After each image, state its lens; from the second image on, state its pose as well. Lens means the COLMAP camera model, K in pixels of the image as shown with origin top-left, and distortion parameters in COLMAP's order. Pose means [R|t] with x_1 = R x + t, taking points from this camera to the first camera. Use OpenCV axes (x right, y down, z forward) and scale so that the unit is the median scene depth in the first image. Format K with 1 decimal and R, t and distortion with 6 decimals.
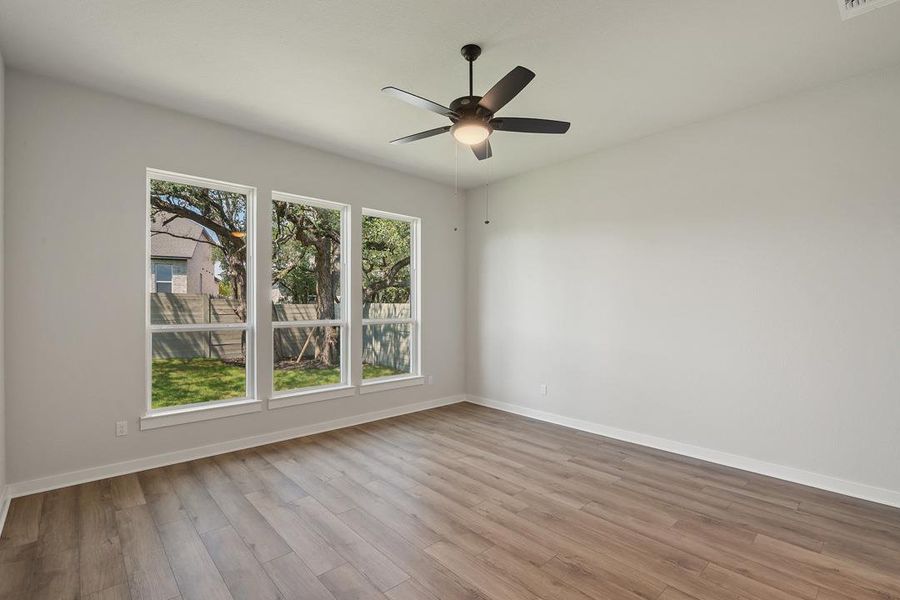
lens RADIAL K [[429.6, 0, 445.2], [0, 429.6, 300.7], [0, 0, 1]] dist [-0.006813, -0.001322]
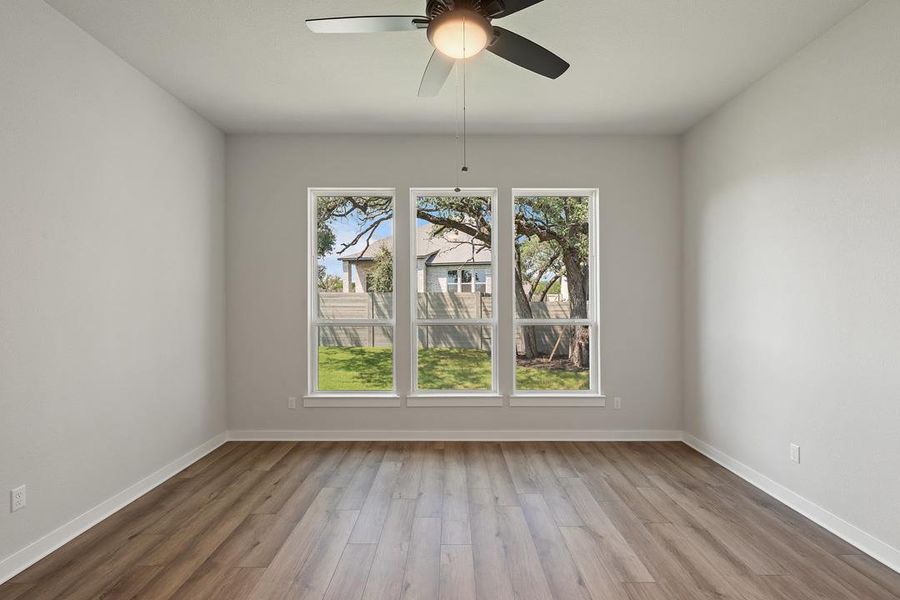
lens RADIAL K [[419.4, 0, 440.1], [0, 419.4, 293.1], [0, 0, 1]] dist [0.003146, -0.002713]
pose [[0.729617, -0.016952, -0.683645, 0.244208], [0.008635, 0.999841, -0.015577, 0.003898], [0.683801, 0.005462, 0.729648, 0.260244]]
